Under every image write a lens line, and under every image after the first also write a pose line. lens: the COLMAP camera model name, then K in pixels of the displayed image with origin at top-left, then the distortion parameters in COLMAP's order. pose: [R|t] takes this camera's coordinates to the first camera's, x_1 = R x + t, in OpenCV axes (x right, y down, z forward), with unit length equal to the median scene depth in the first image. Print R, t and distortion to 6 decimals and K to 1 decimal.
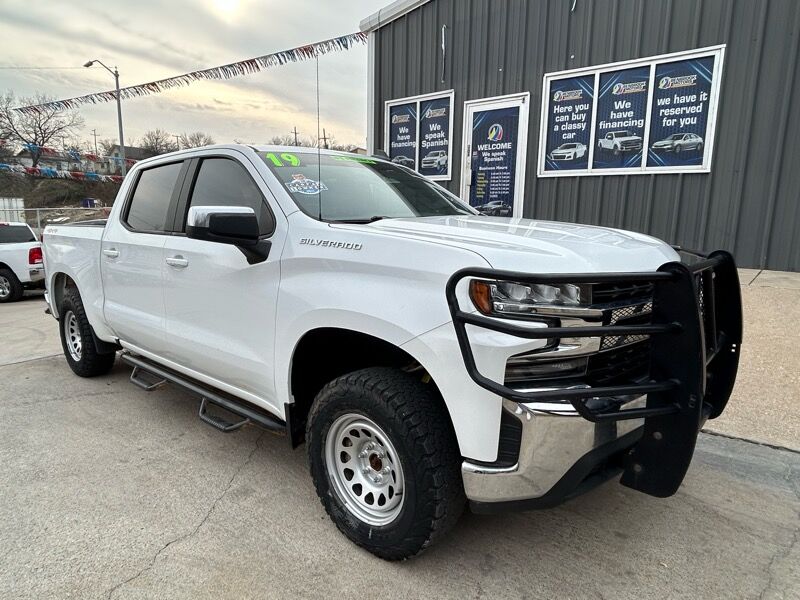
lens RADIAL K [[475.4, 0, 388.4], [0, 475.4, 294.4], [0, 0, 1]] dist [-0.022482, 0.016591]
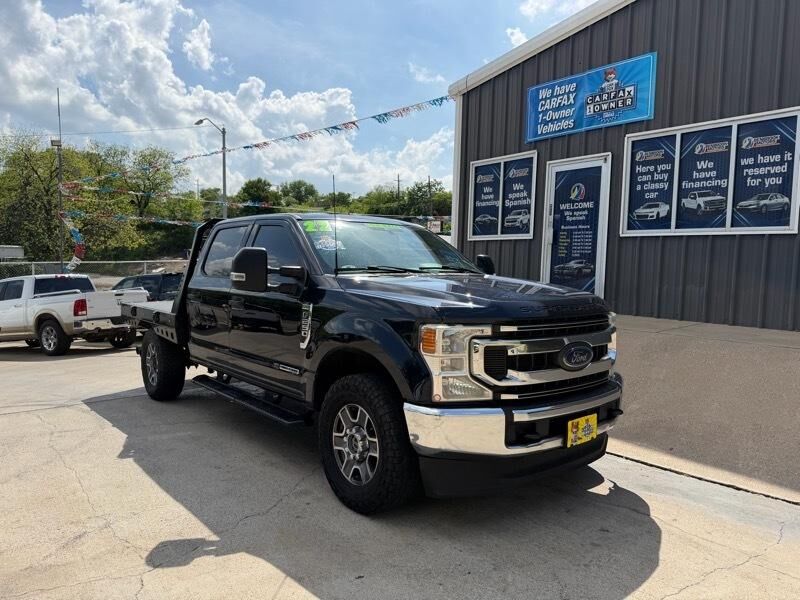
lens RADIAL K [[543.3, 0, 399.1], [0, 543.3, 305.5], [0, 0, 1]] dist [0.033611, -0.036719]
pose [[0.982568, 0.021248, -0.184687, 0.082018], [-0.038839, 0.994987, -0.092154, 0.016062], [0.181803, 0.097721, 0.978467, -0.178058]]
